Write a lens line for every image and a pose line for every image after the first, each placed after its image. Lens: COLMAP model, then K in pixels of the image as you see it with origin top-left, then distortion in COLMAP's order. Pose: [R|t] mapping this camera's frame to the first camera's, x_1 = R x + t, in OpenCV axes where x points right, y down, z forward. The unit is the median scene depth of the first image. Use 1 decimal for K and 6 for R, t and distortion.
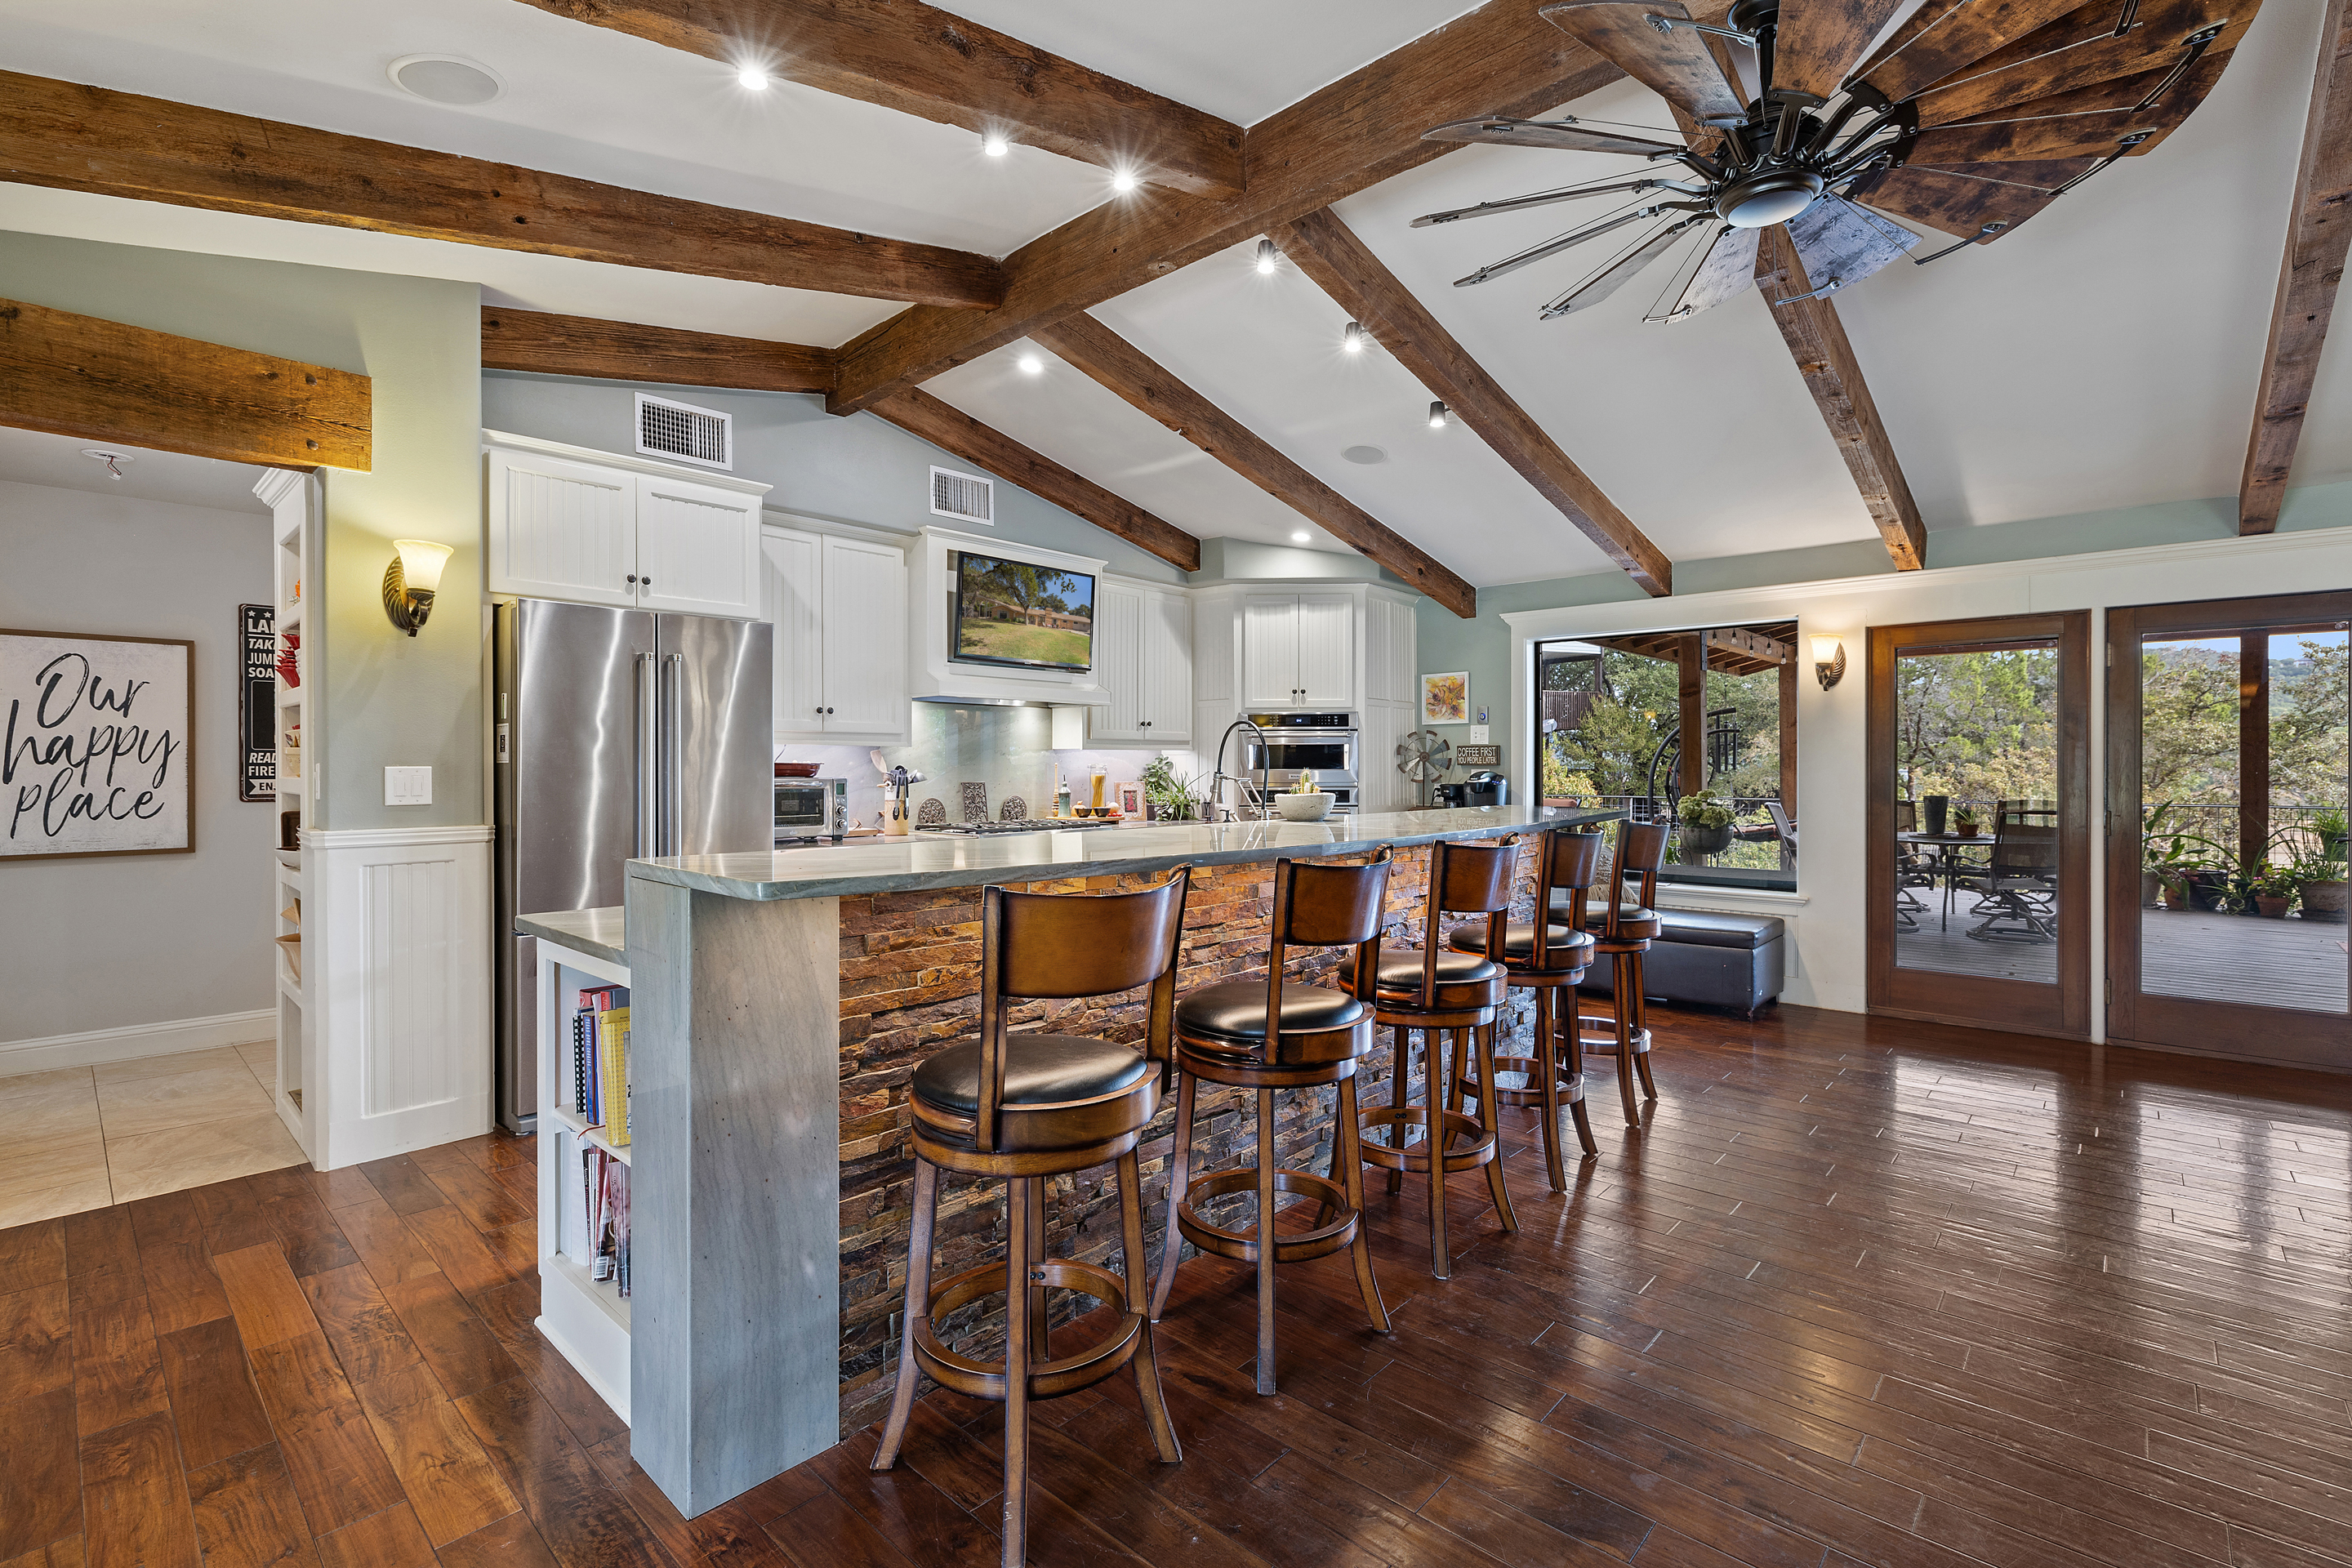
lens RADIAL K [[1050.1, 0, 1177.7], [0, 1050.1, 773.8], [0, 0, 1]] dist [-0.009905, 0.000310]
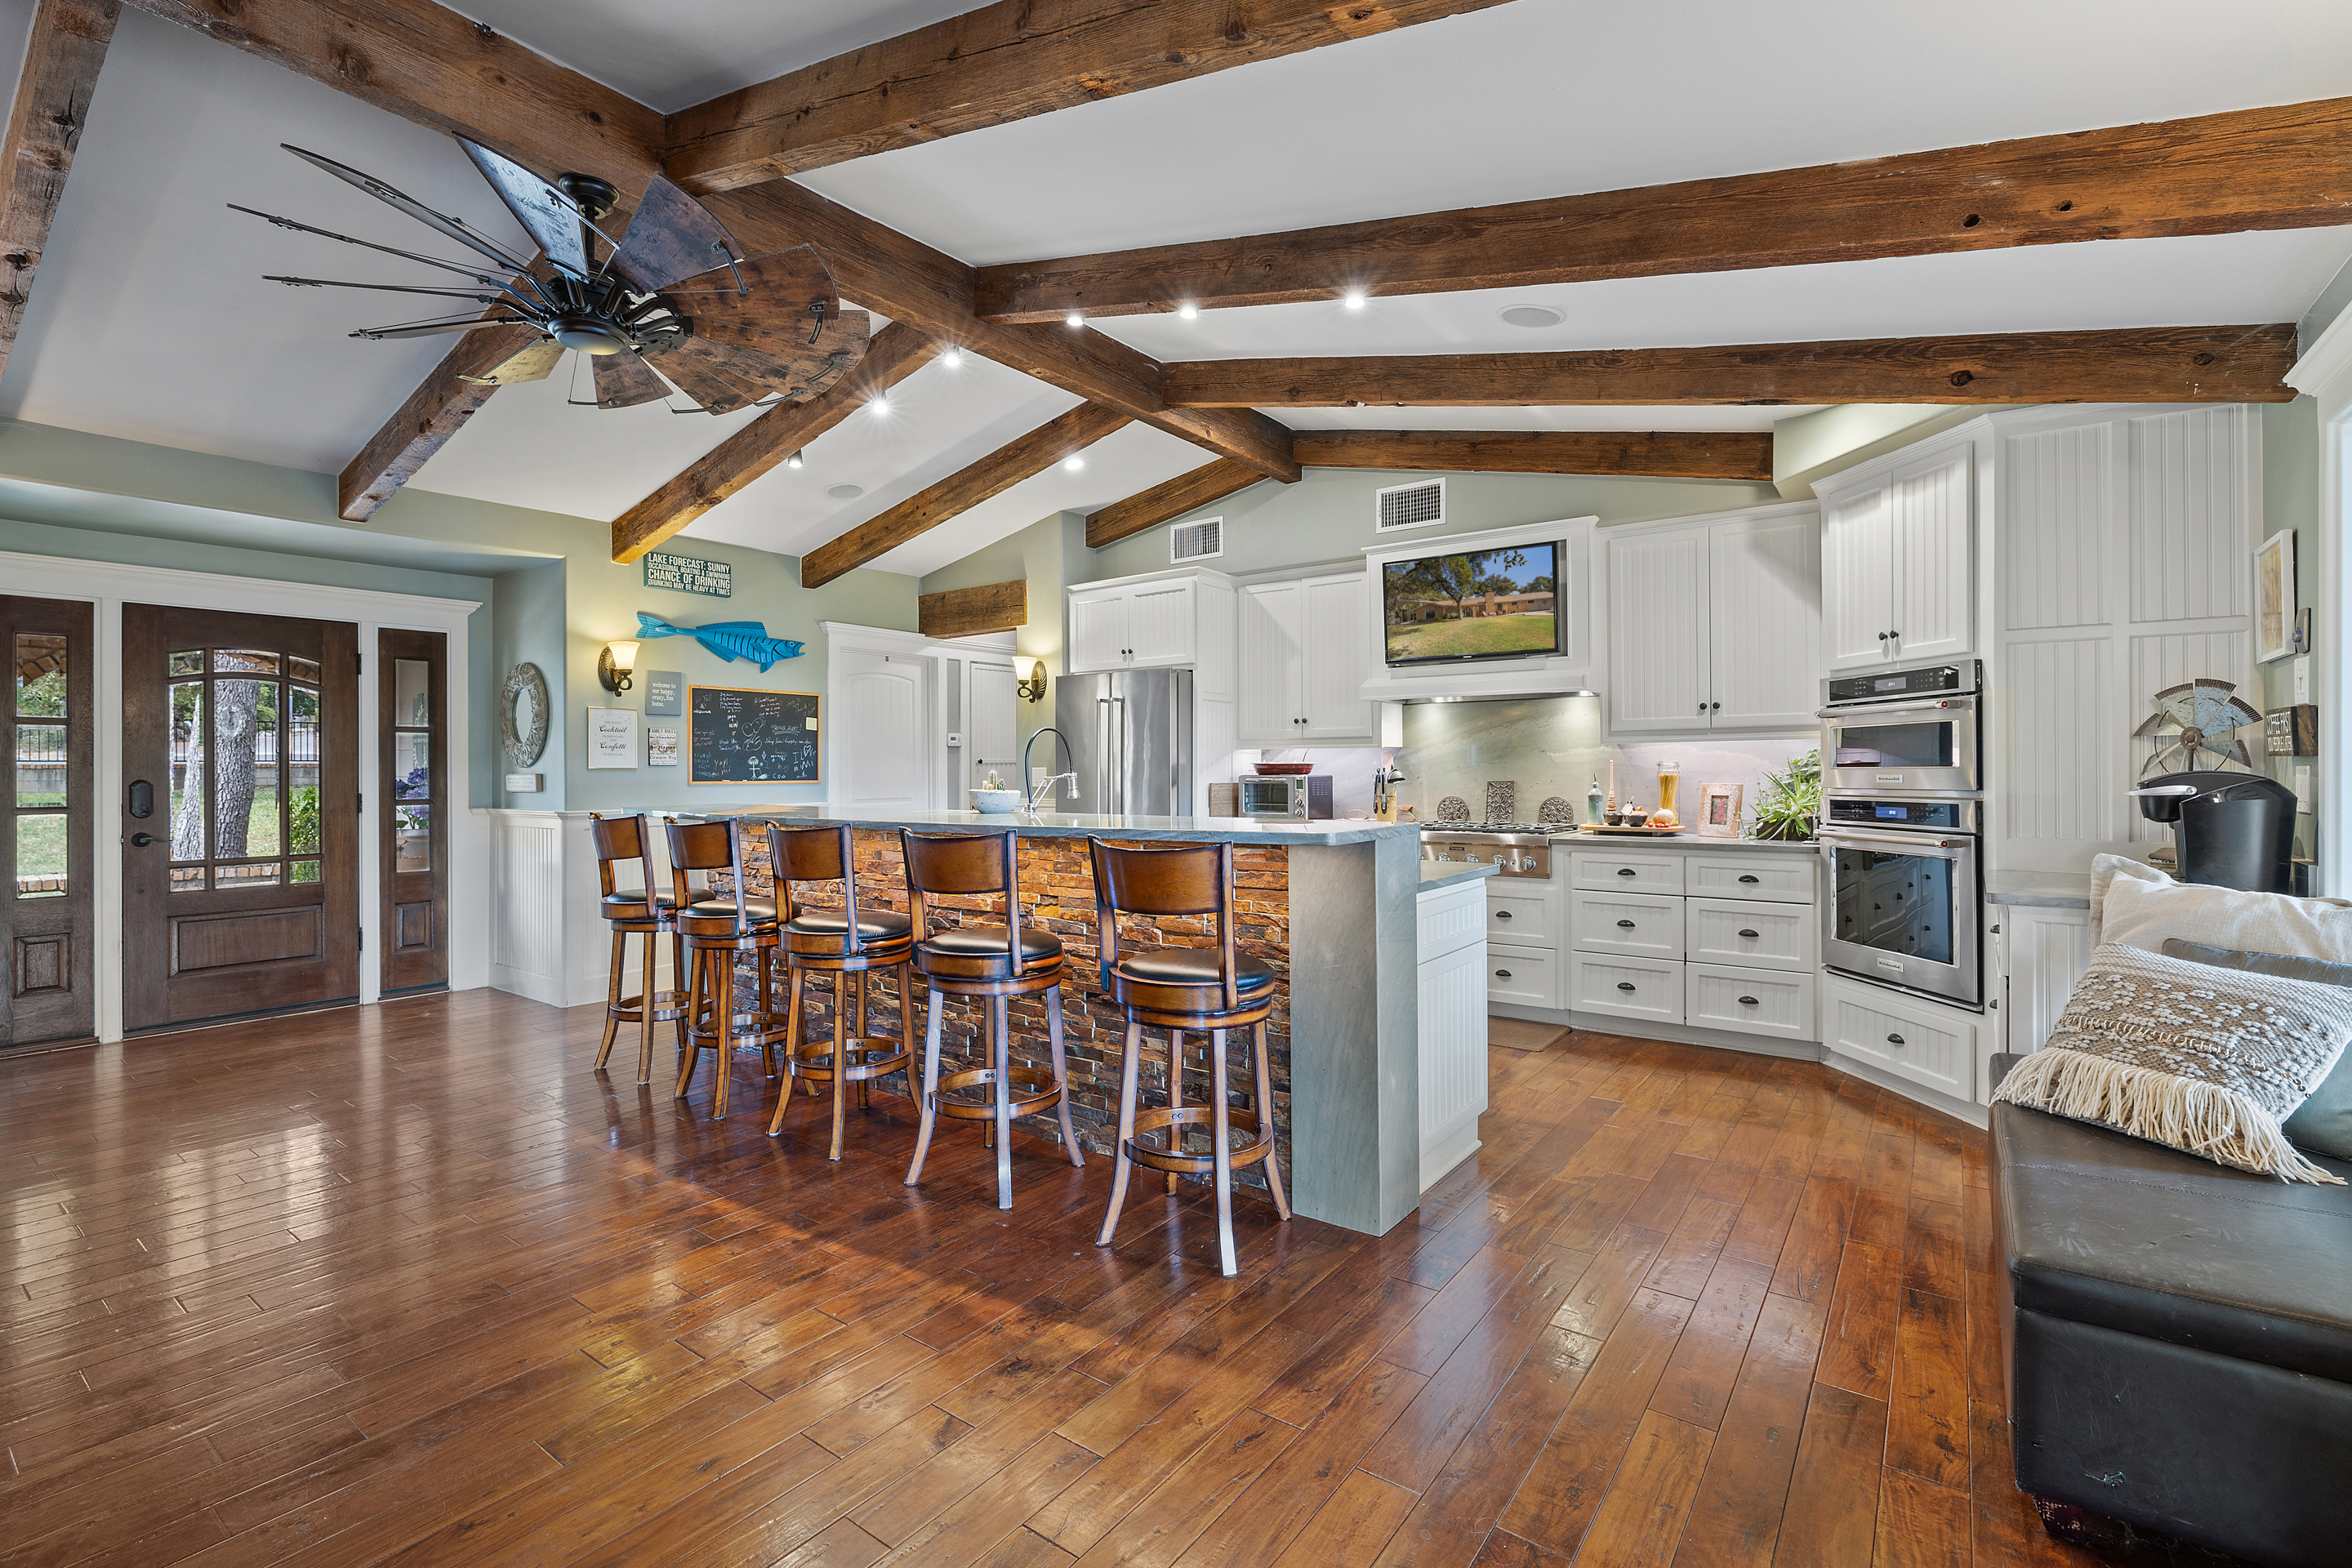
lens RADIAL K [[1047.4, 0, 1176.6], [0, 1047.4, 768.6], [0, 0, 1]] dist [-0.007622, 0.000341]
pose [[0.103211, 0.000448, -0.994659, 0.786517], [-0.001553, 0.999999, 0.000289, -0.003338], [0.994658, 0.001515, 0.103212, 0.647059]]
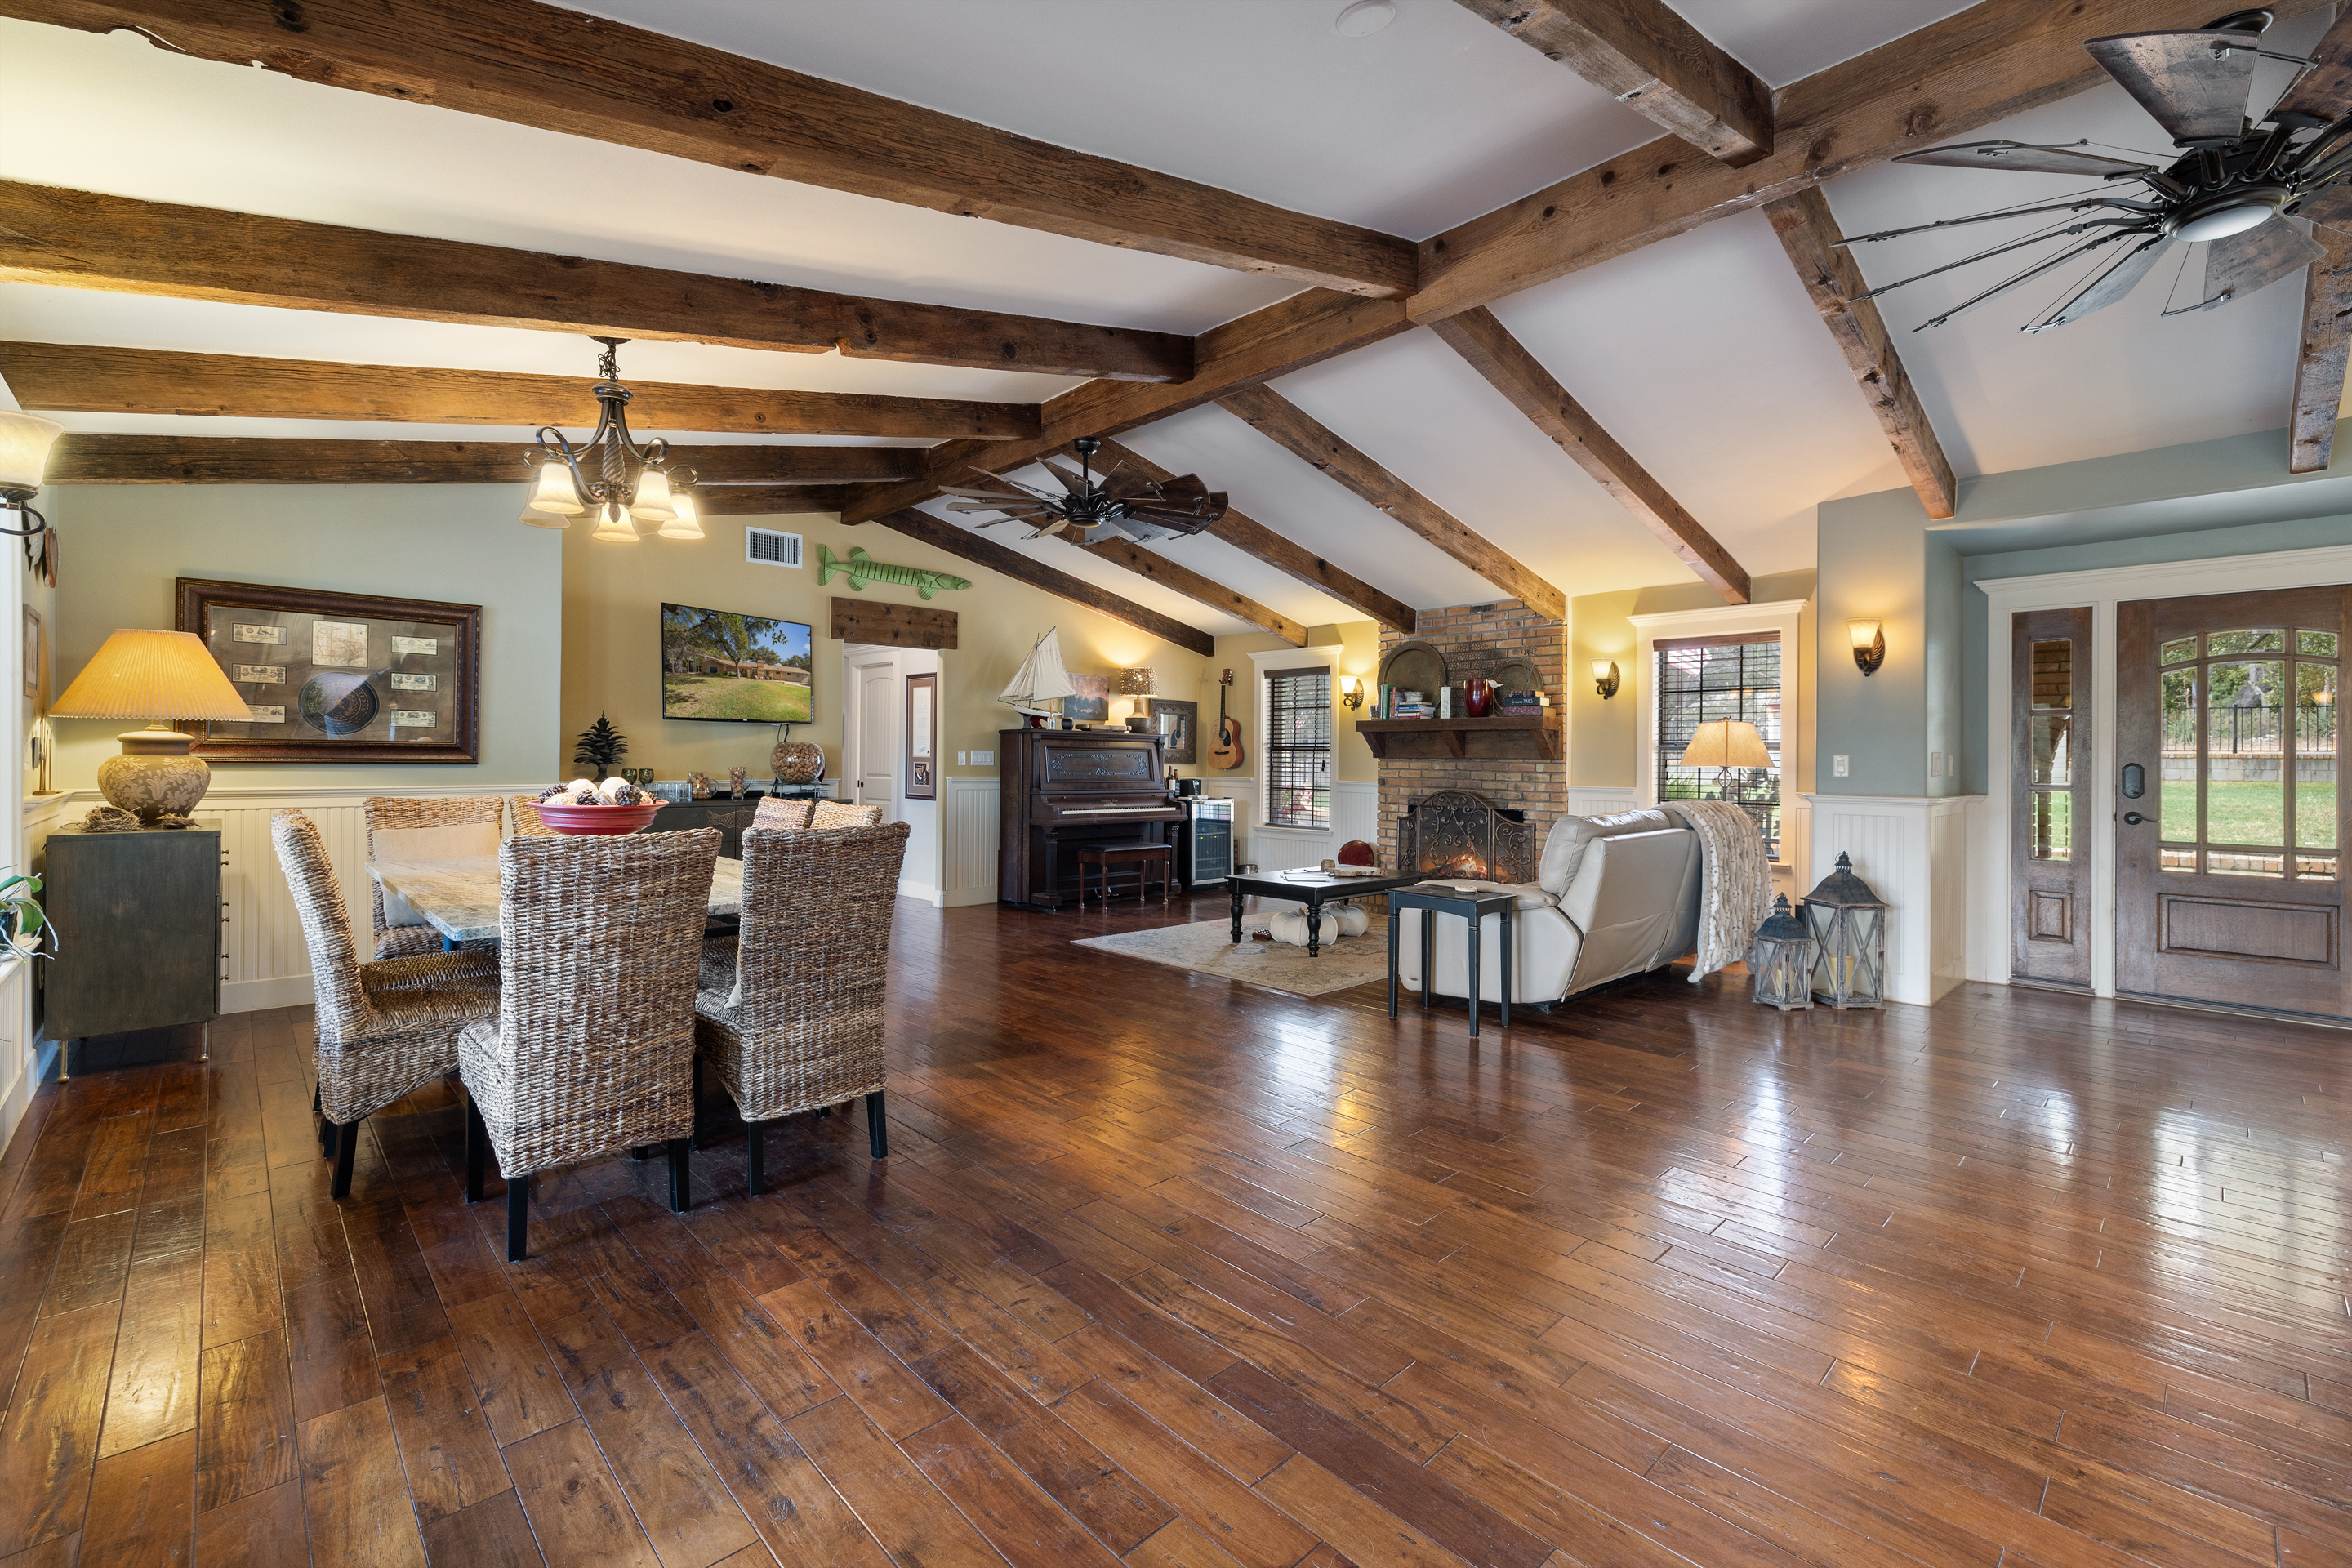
lens RADIAL K [[1004.6, 0, 1169.8], [0, 1004.6, 755.5], [0, 0, 1]] dist [0.001175, -0.000161]
pose [[-0.997404, -0.006568, 0.071713, 0.633805], [-0.006318, 0.999973, 0.003725, 0.003171], [-0.071736, 0.003262, -0.997418, 0.852763]]
